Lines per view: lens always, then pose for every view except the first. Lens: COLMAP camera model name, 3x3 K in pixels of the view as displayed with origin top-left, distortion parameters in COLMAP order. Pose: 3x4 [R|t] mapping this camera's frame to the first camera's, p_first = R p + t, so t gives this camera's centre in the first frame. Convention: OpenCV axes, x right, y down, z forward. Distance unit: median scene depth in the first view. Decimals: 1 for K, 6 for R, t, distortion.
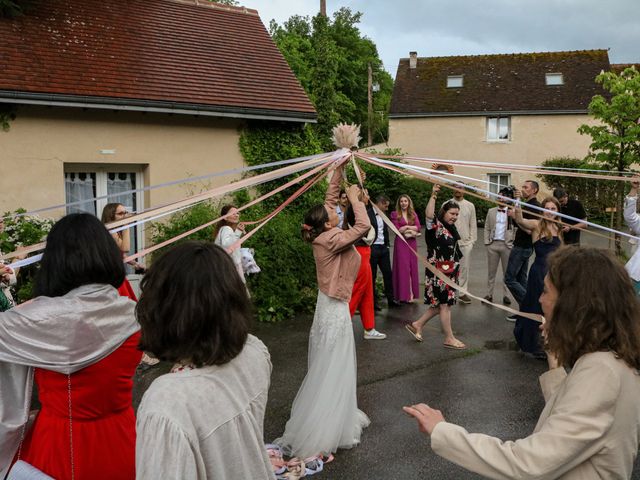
lens RADIAL K [[631.2, 0, 320.0], [0, 631.2, 240.0], [0, 0, 1]] dist [-0.011201, -0.013858]
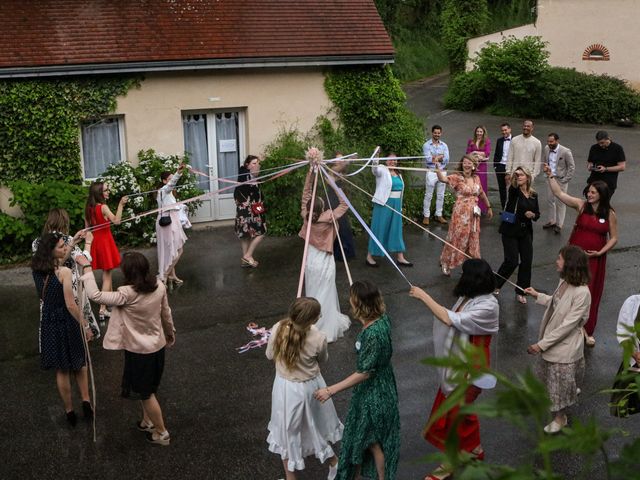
lens RADIAL K [[631.2, 0, 320.0], [0, 631.2, 240.0], [0, 0, 1]] dist [-0.011201, -0.013858]
pose [[0.981205, 0.047365, -0.187066, 0.114266], [-0.016163, 0.986175, 0.164919, -0.071638], [0.192291, -0.158795, 0.968405, -0.215076]]
